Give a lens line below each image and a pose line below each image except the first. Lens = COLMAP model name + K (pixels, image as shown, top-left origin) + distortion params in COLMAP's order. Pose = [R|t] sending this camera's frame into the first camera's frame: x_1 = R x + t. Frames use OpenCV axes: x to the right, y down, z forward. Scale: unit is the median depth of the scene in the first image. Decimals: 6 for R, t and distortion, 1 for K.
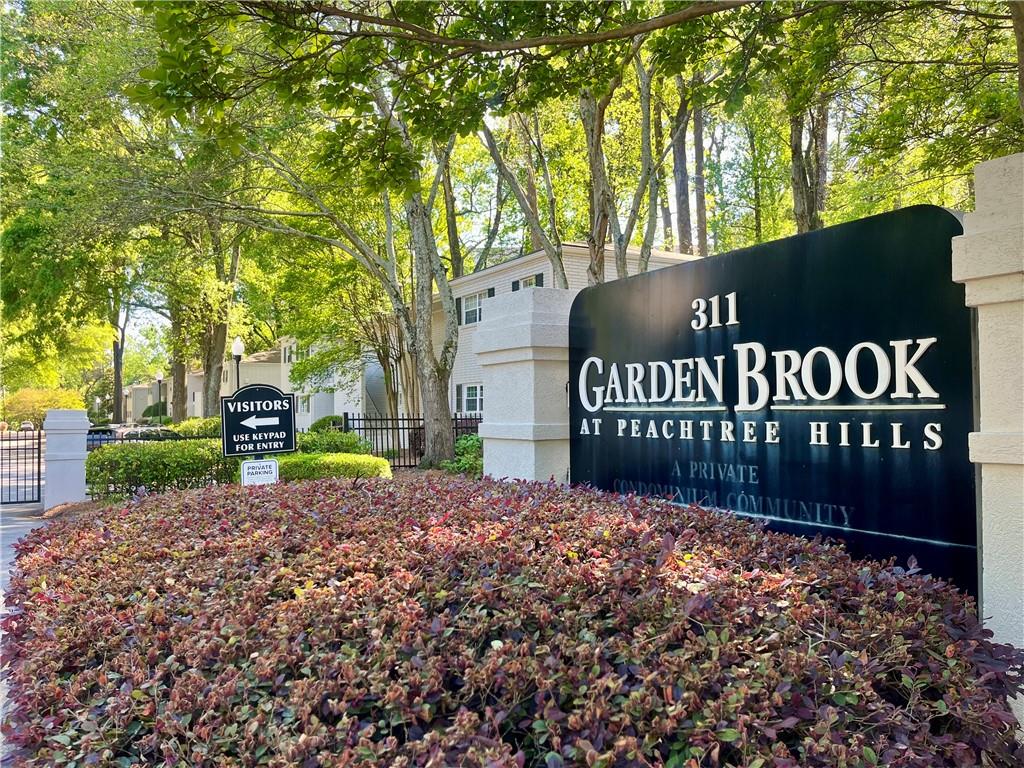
lens RADIAL K [[775.1, 0, 512.0], [0, 775.1, 384.0], [0, 0, 1]] dist [0.093216, -0.117502]
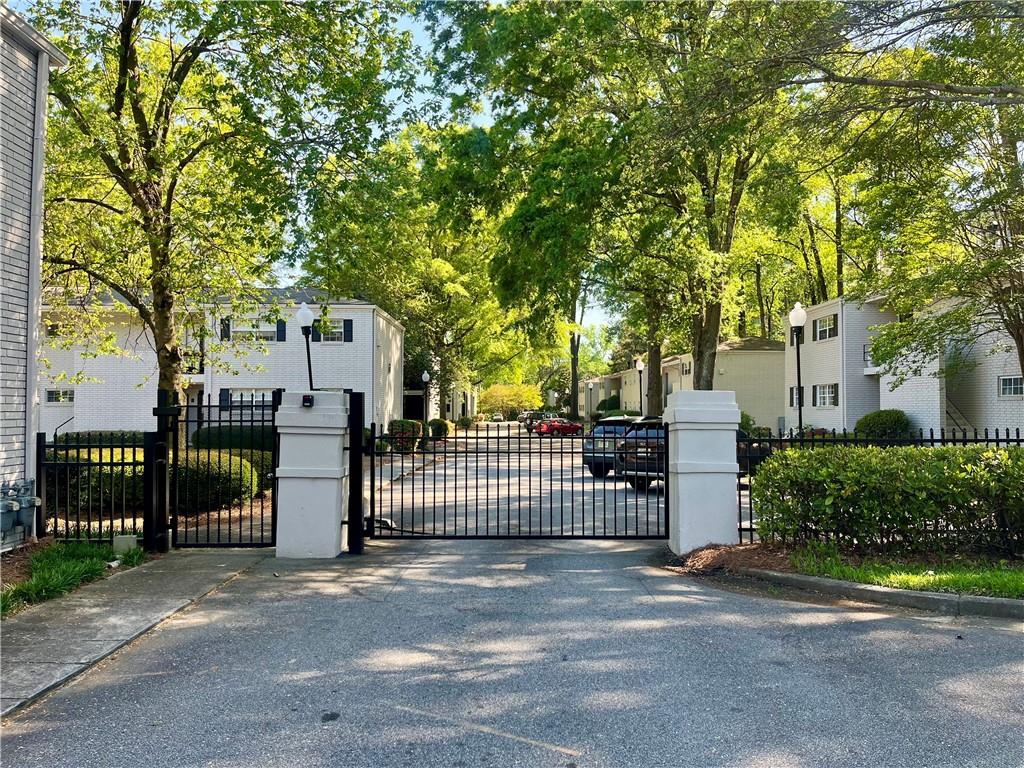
lens RADIAL K [[775.1, 0, 512.0], [0, 775.1, 384.0], [0, 0, 1]] dist [0.093216, -0.117502]
pose [[0.868222, -0.008633, -0.496100, -0.131638], [0.011227, 0.999934, 0.002249, 0.007851], [0.496048, -0.007523, 0.868262, 0.131078]]
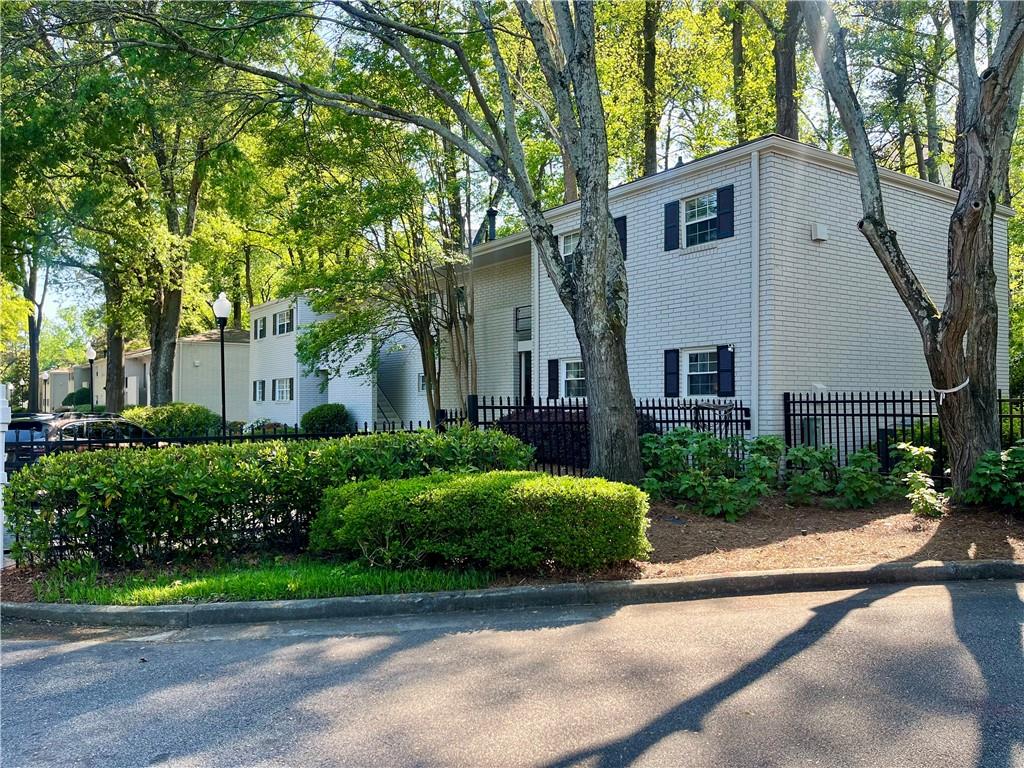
lens RADIAL K [[775.1, 0, 512.0], [0, 775.1, 384.0], [0, 0, 1]] dist [0.093216, -0.117502]
pose [[0.996484, 0.006754, 0.083514, -0.087871], [-0.007763, 0.999901, 0.011769, 0.007838], [-0.083426, -0.012376, 0.996437, 0.159266]]
